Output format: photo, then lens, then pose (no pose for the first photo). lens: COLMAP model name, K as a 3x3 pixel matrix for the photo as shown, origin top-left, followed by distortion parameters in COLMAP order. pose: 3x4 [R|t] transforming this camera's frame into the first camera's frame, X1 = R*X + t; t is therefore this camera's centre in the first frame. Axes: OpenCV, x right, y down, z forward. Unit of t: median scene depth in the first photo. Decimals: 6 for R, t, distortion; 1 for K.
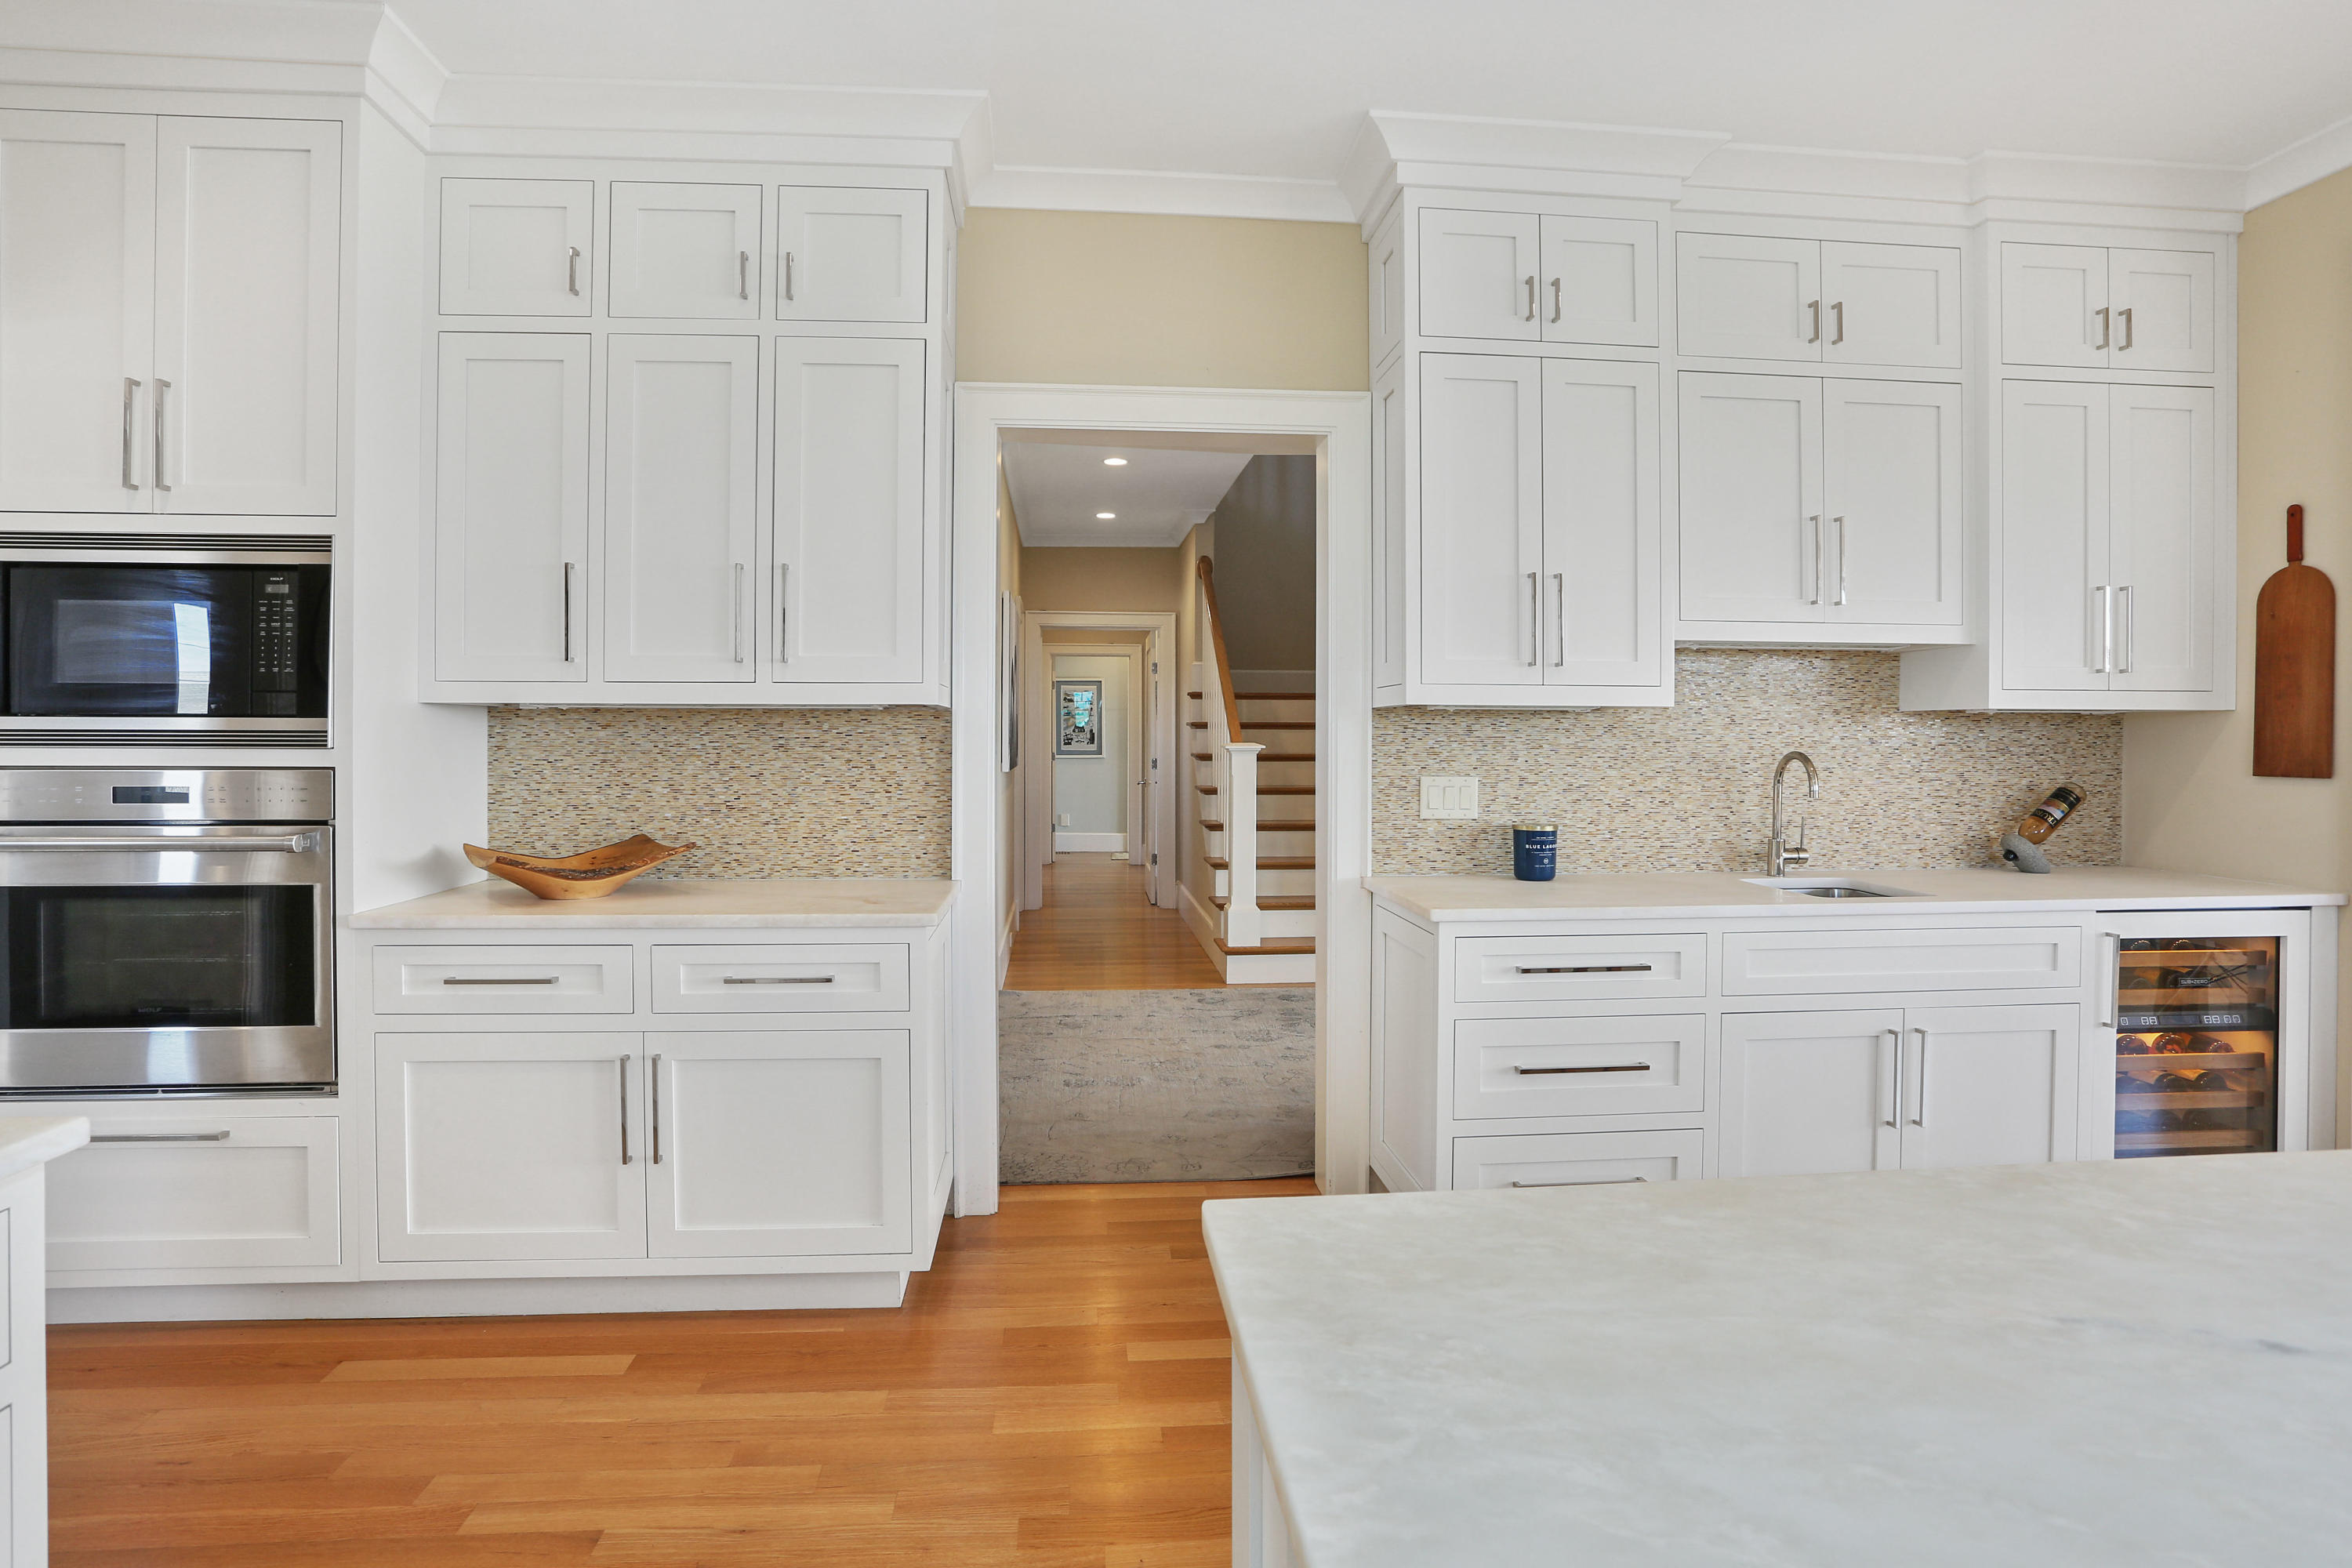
lens RADIAL K [[1168.8, 0, 1148.6], [0, 1168.8, 736.0], [0, 0, 1]] dist [-0.058470, 0.015914]
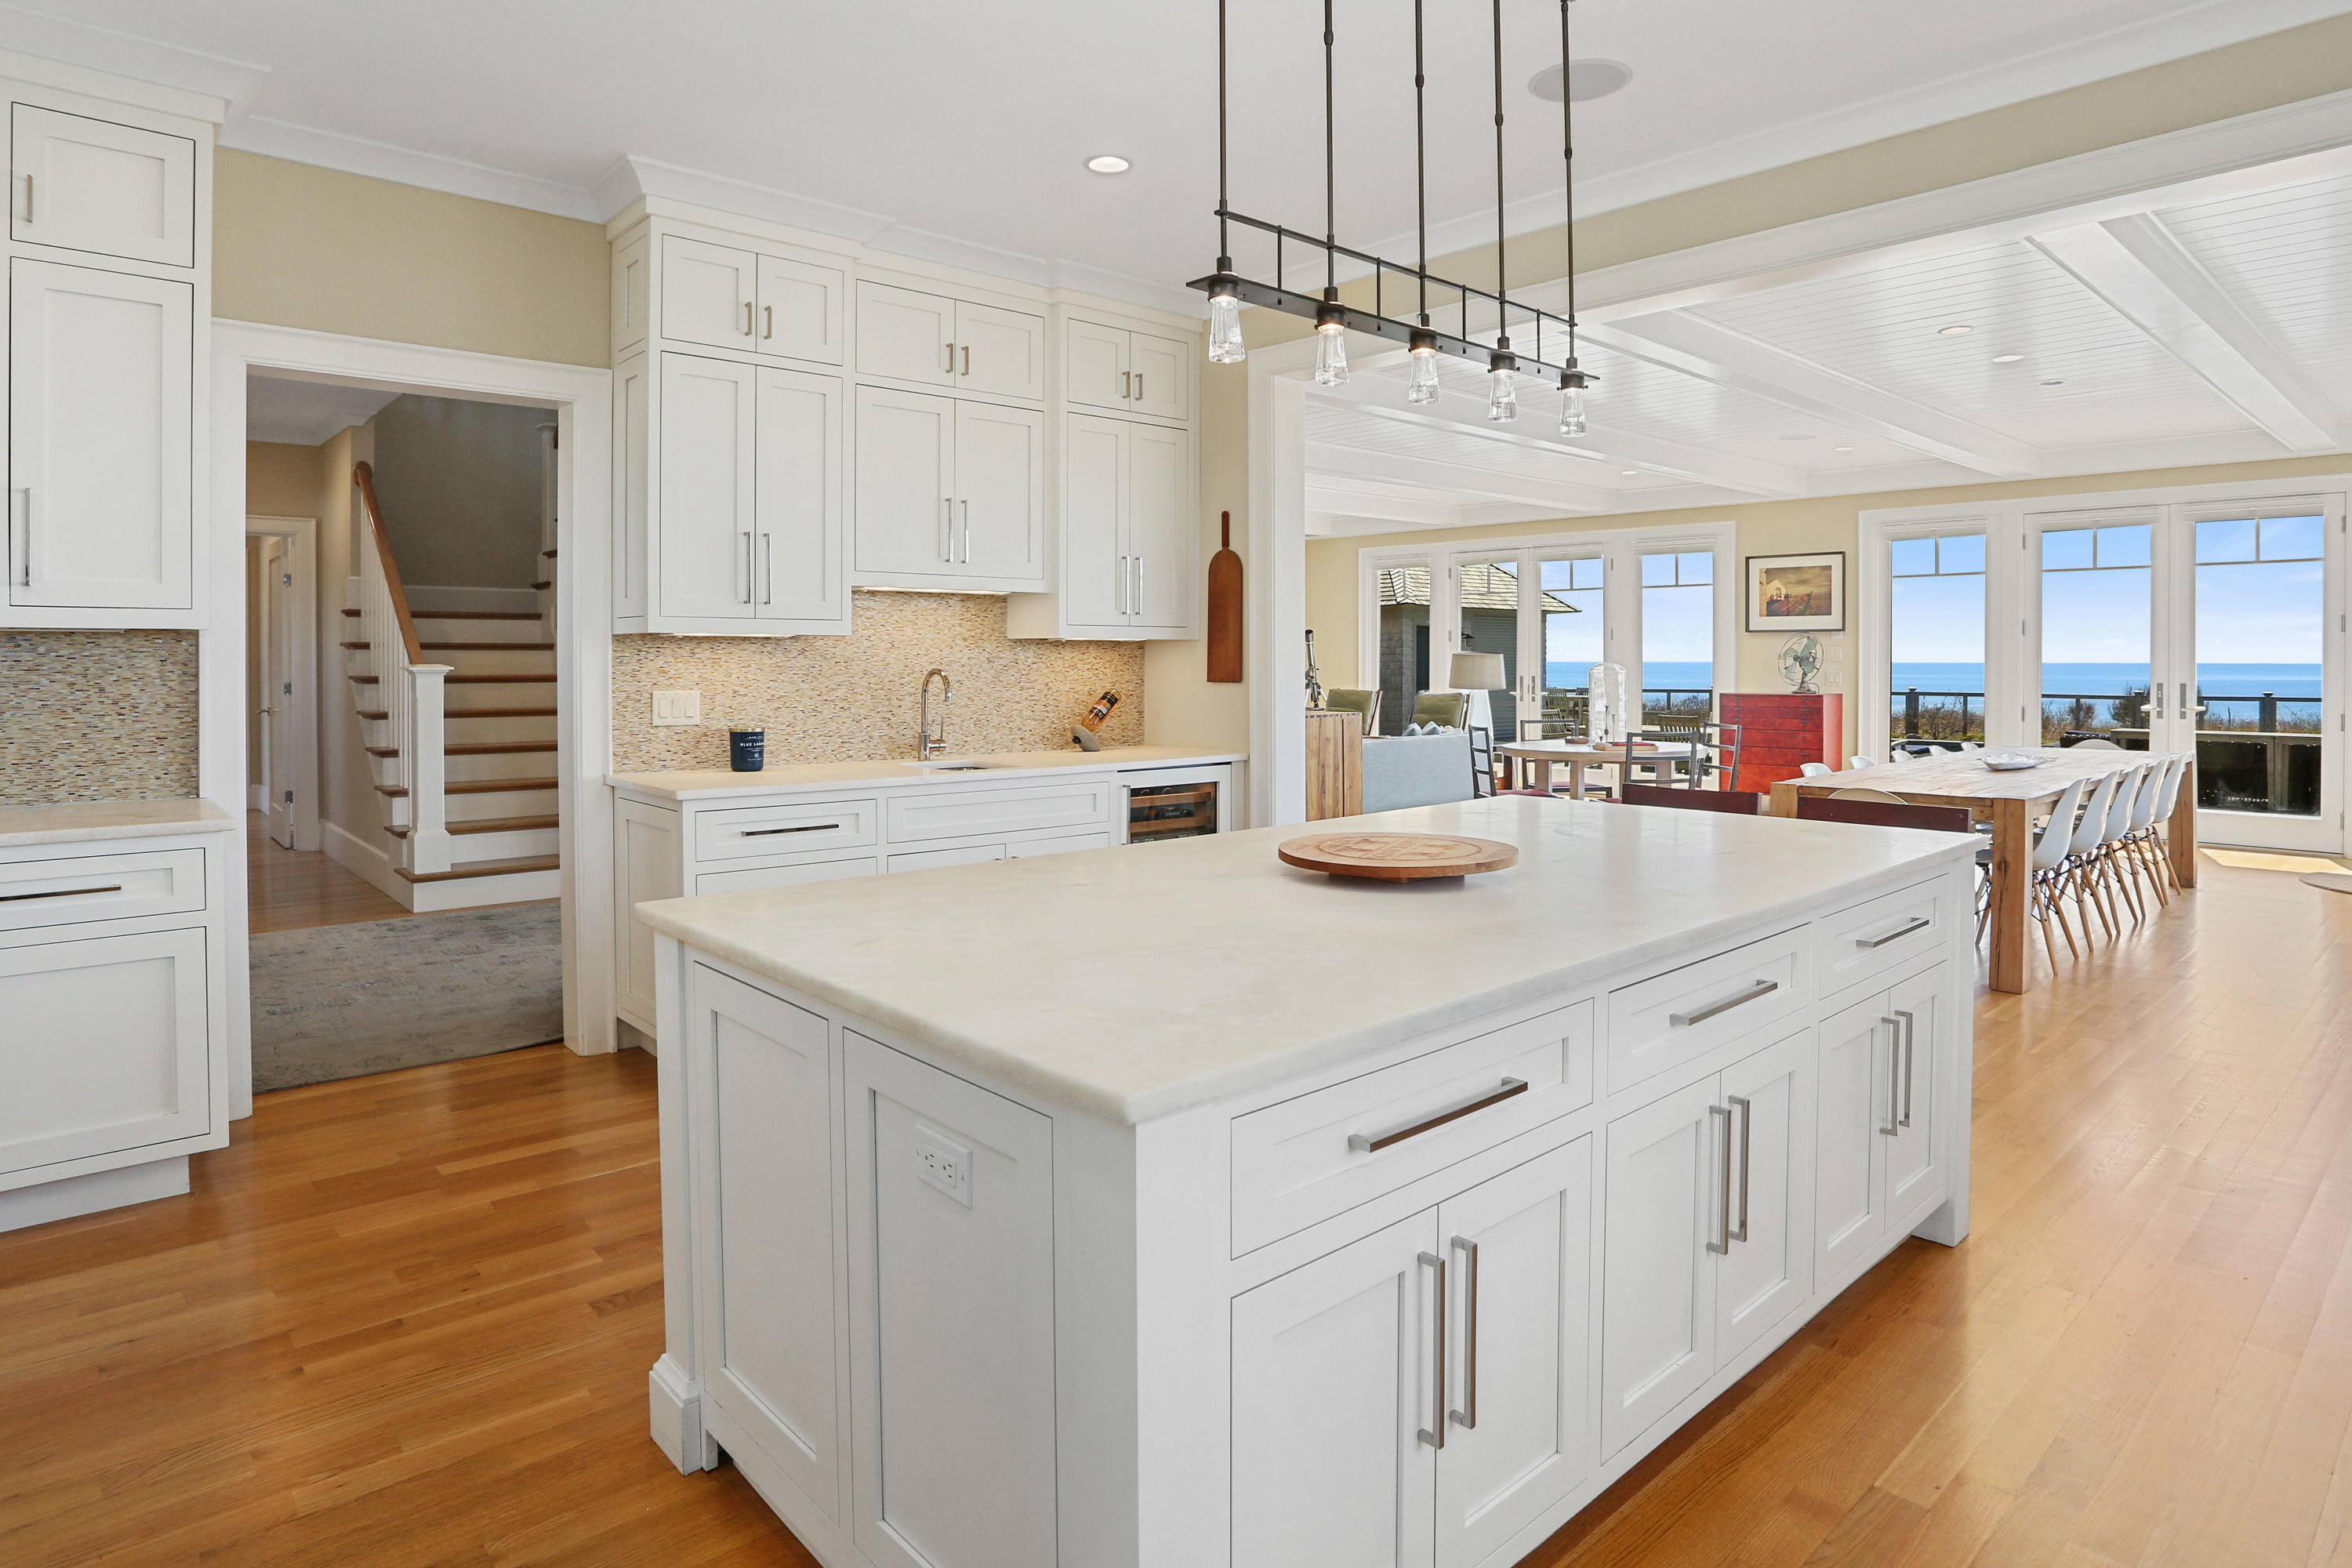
lens RADIAL K [[1348.3, 0, 1199.4], [0, 1348.3, 677.8], [0, 0, 1]] dist [-0.033878, 0.013267]
pose [[0.771083, -0.011369, 0.636633, -0.223189], [0.000548, 0.999852, 0.017192, -0.002650], [-0.636735, -0.012908, 0.770975, -0.449818]]
